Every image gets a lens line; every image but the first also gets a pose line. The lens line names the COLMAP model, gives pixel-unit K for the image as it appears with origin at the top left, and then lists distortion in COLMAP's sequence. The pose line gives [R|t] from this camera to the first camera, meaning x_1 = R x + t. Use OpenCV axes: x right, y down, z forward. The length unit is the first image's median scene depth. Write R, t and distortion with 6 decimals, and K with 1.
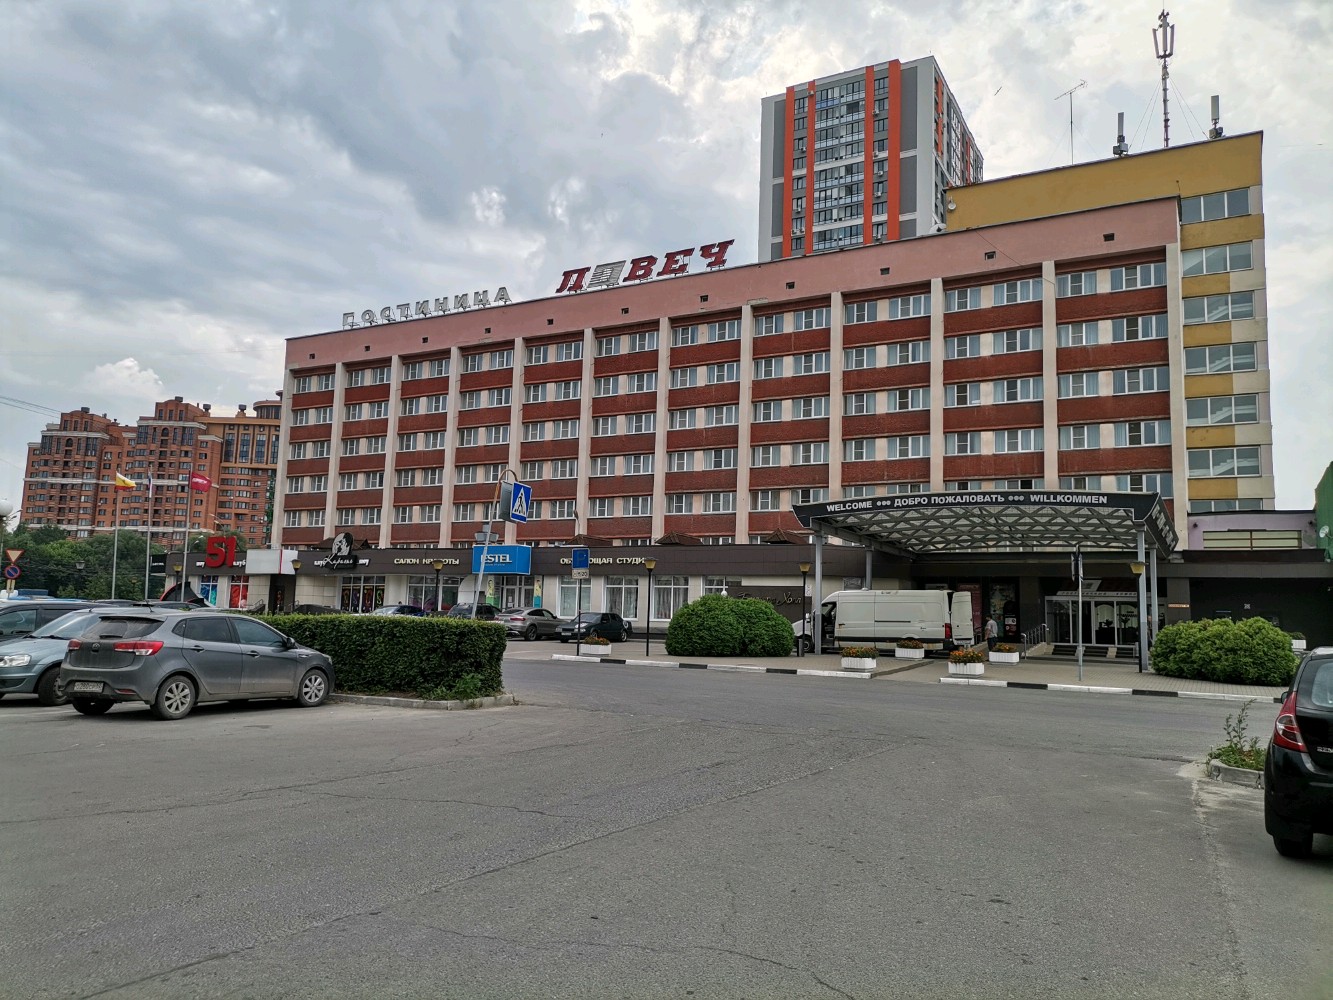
lens RADIAL K [[944.5, 0, 666.5], [0, 944.5, 500.0], [0, 0, 1]] dist [0.003777, 0.000793]
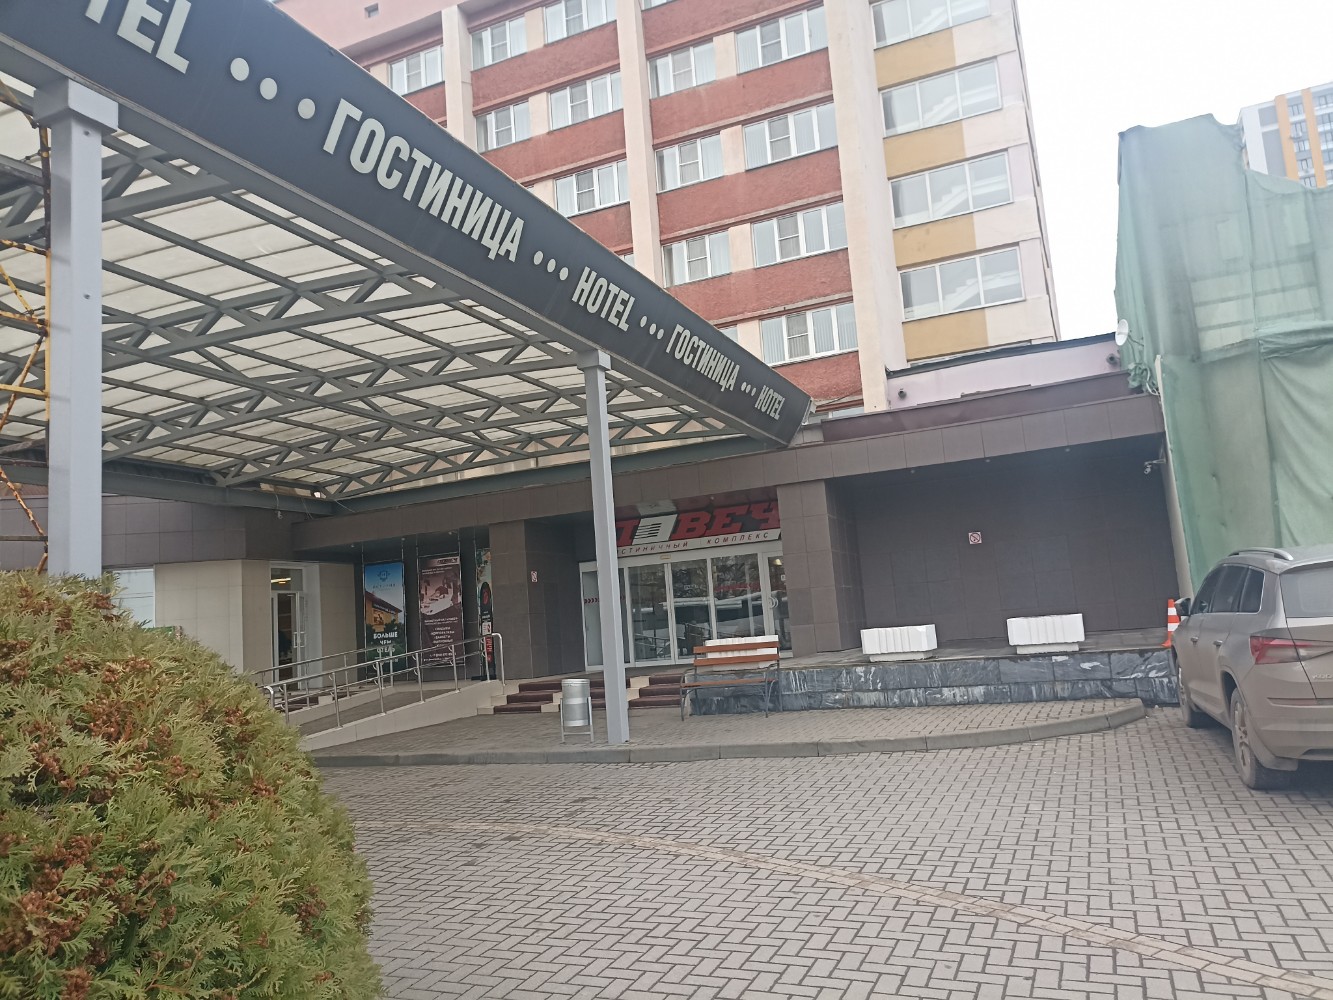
lens RADIAL K [[990.8, 0, 666.5], [0, 990.8, 500.0], [0, 0, 1]] dist [0.001745, -0.000465]
pose [[0.990004, -0.088855, 0.109531, 0.402570], [0.091278, 0.995675, -0.017307, 0.085266], [-0.107520, 0.027132, 0.993833, 0.536350]]
